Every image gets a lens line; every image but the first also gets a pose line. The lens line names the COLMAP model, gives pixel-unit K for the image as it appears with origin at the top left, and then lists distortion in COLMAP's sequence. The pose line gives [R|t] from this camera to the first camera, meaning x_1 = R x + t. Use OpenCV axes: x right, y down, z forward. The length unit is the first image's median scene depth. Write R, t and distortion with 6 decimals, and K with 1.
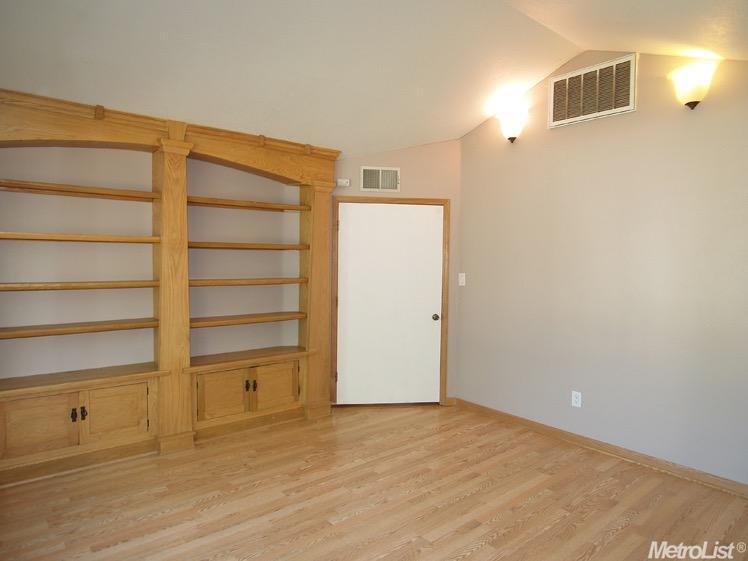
lens RADIAL K [[467.8, 0, 370.2], [0, 467.8, 279.1], [0, 0, 1]] dist [-0.038266, 0.005692]
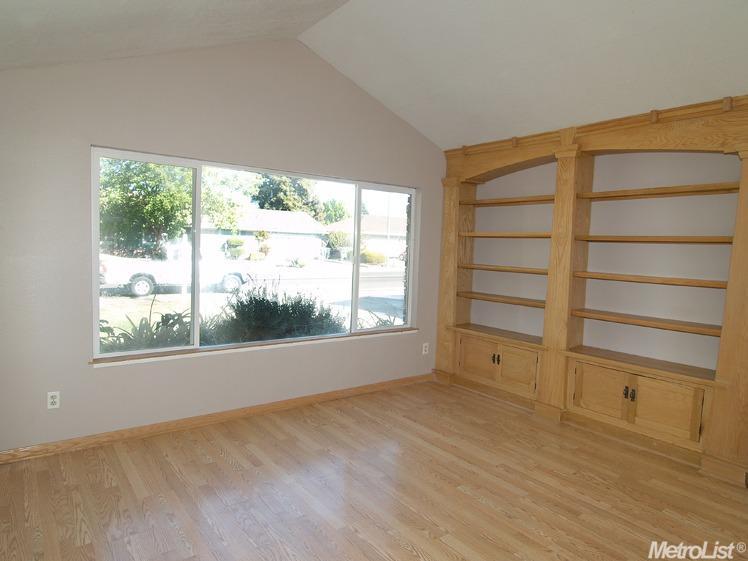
lens RADIAL K [[467.8, 0, 369.8], [0, 467.8, 281.9], [0, 0, 1]] dist [-0.038266, 0.005692]
pose [[-0.041319, 0.063999, -0.997094, 0.744963], [-0.073436, 0.995053, 0.066911, -0.010828], [0.996444, 0.075987, -0.036415, 0.596732]]
